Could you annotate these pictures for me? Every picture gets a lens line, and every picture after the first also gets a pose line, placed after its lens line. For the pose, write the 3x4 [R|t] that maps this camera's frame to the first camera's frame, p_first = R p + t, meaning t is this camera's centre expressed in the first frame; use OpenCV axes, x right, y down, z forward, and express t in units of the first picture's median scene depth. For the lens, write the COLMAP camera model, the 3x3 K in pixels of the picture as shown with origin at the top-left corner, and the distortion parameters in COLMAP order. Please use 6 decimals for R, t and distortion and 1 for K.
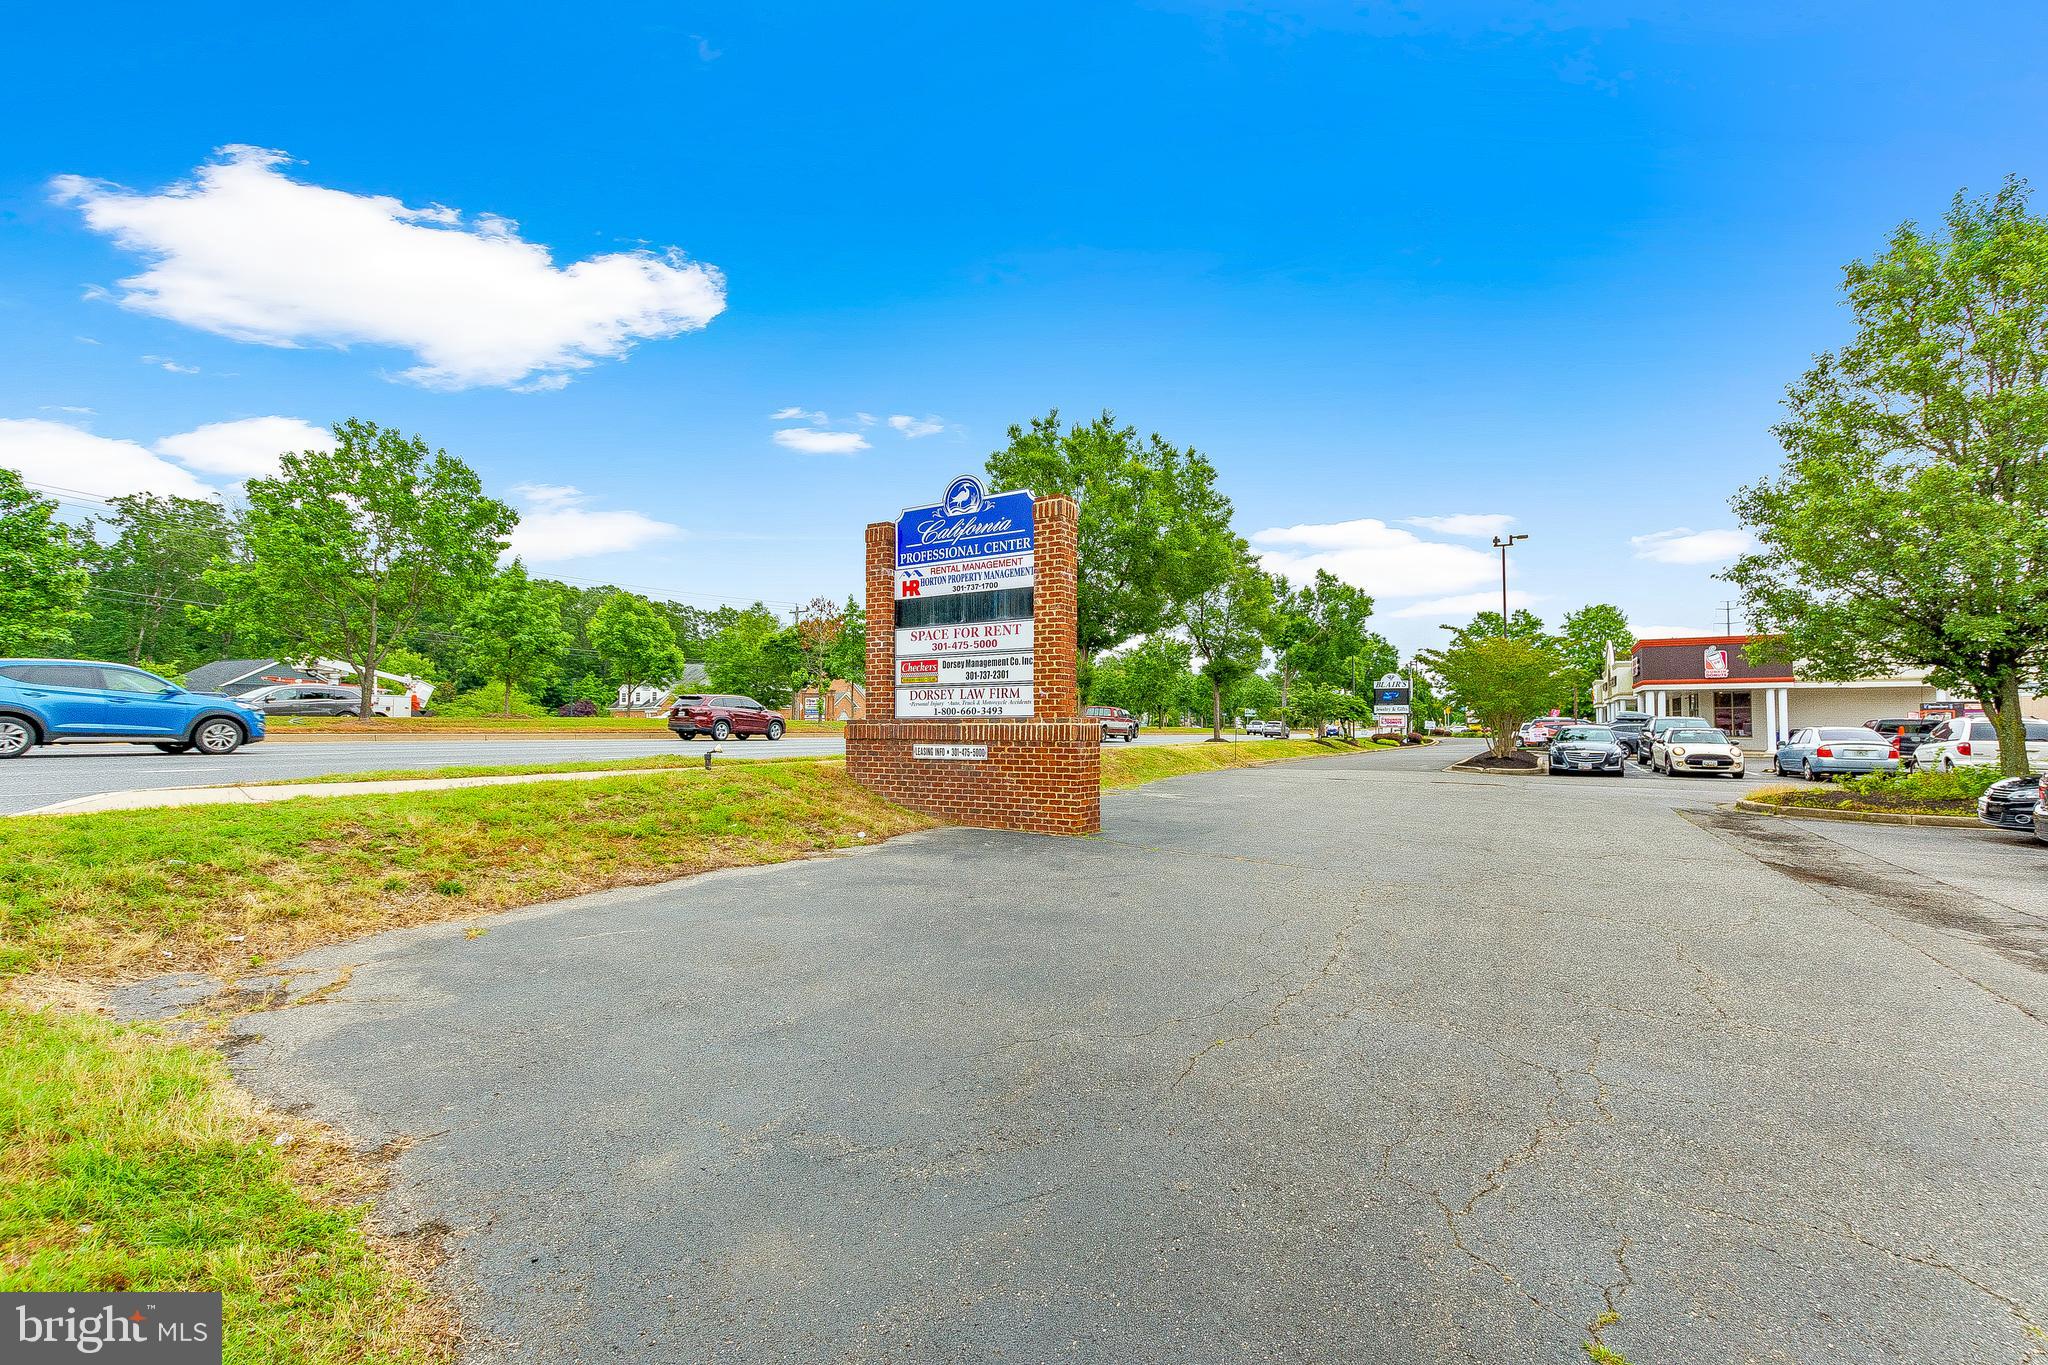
lens RADIAL K [[897.4, 0, 1028.6], [0, 897.4, 687.0], [0, 0, 1]] dist [0.017268, -0.002983]
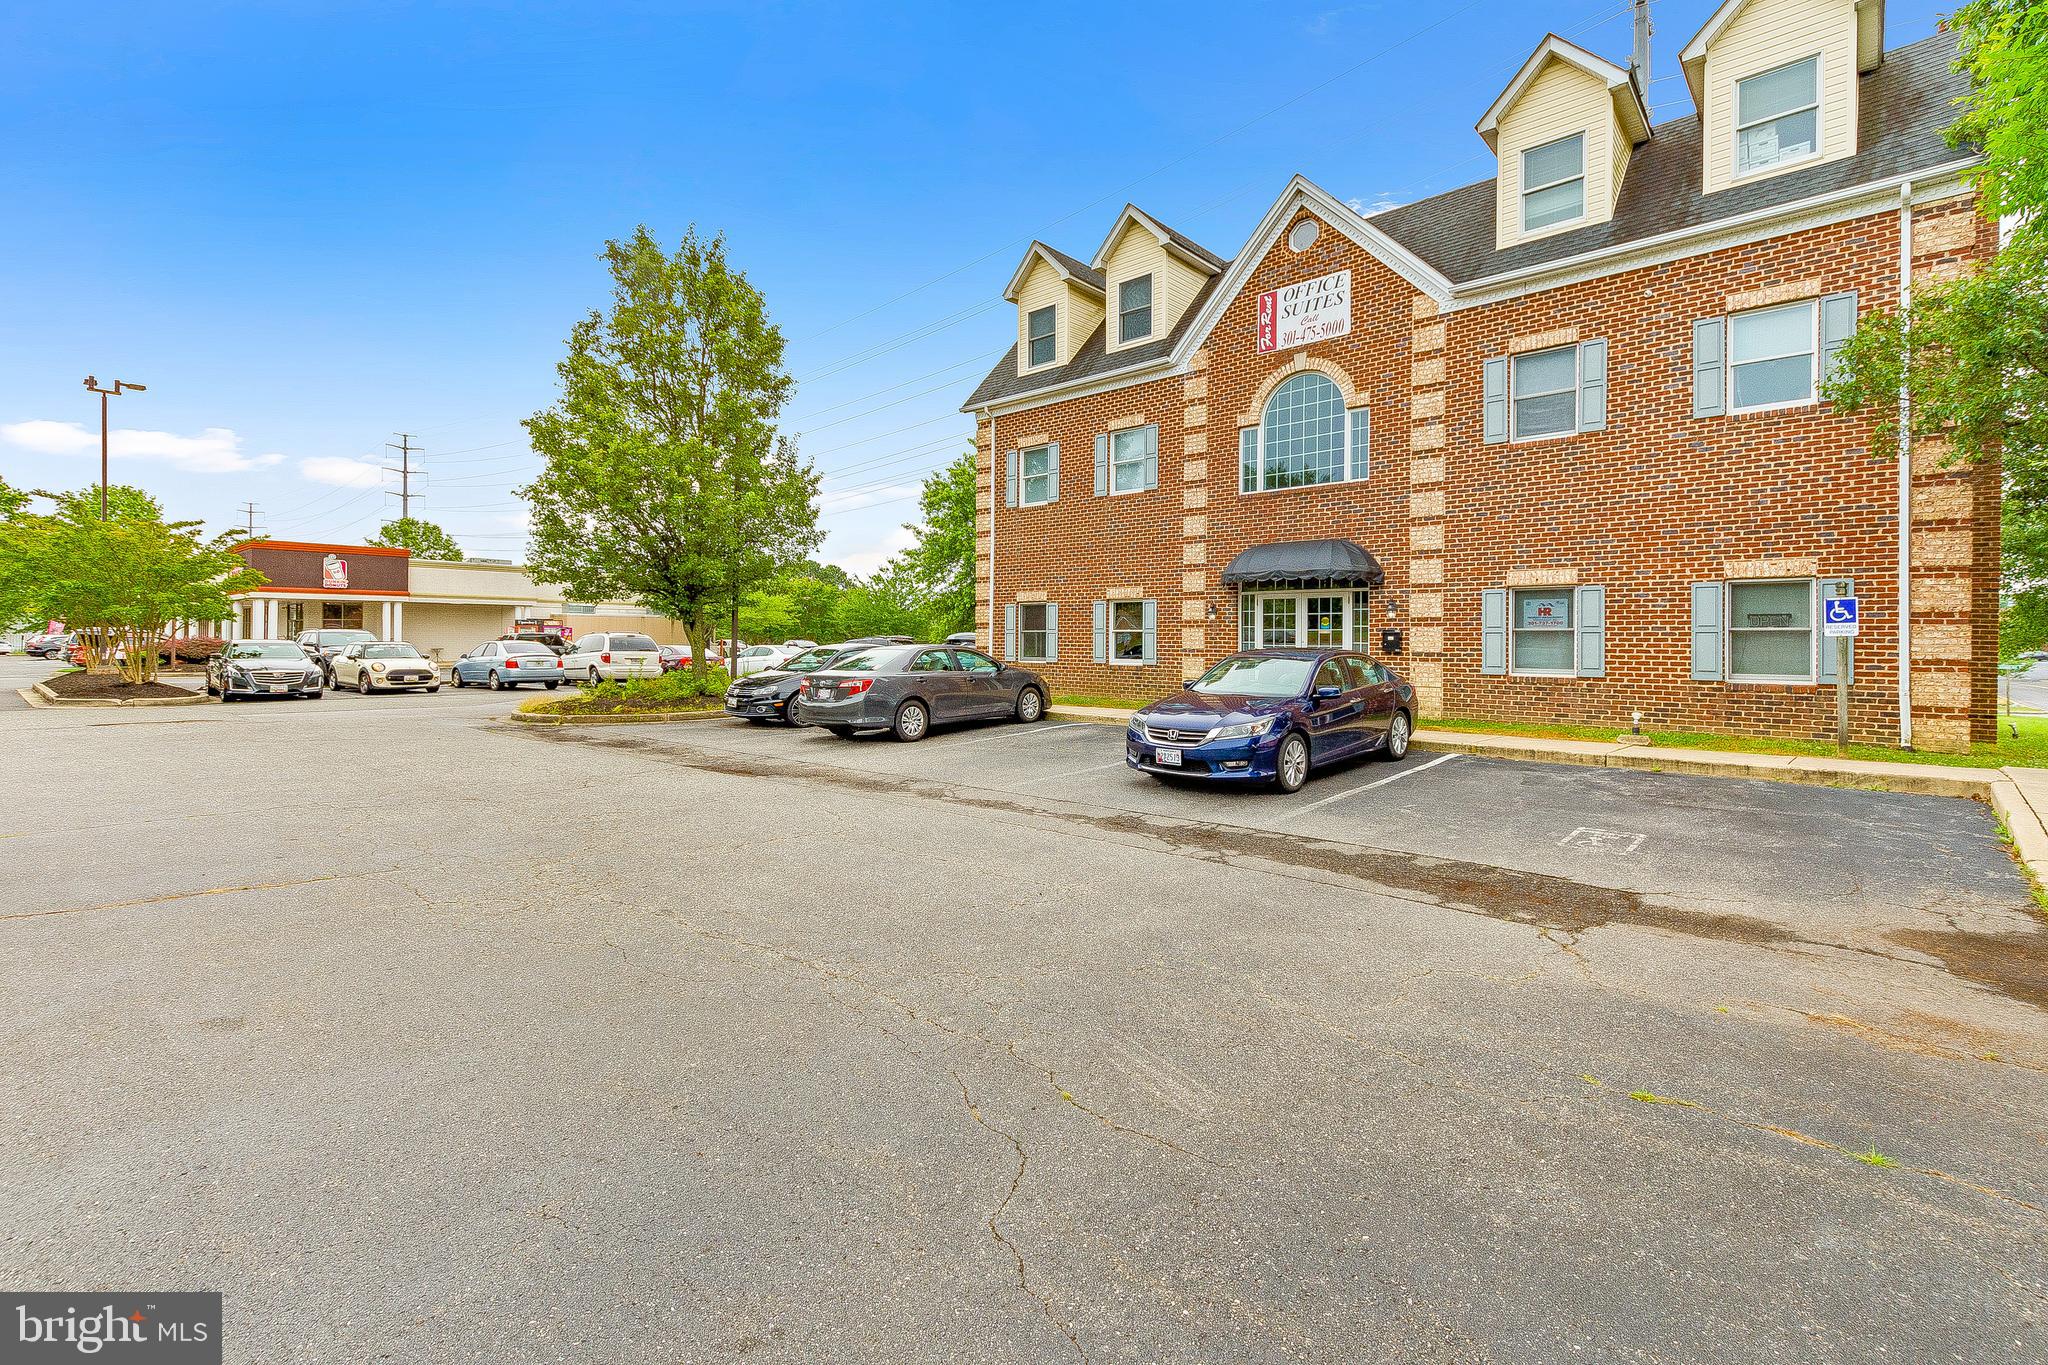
lens RADIAL K [[897.4, 0, 1072.2], [0, 897.4, 638.1], [0, 0, 1]] dist [0.017268, -0.002983]
pose [[0.184513, 0.000354, 0.982830, -0.073083], [-0.043949, 0.999003, 0.007891, 0.001895], [-0.981847, -0.044650, 0.184344, 0.124695]]
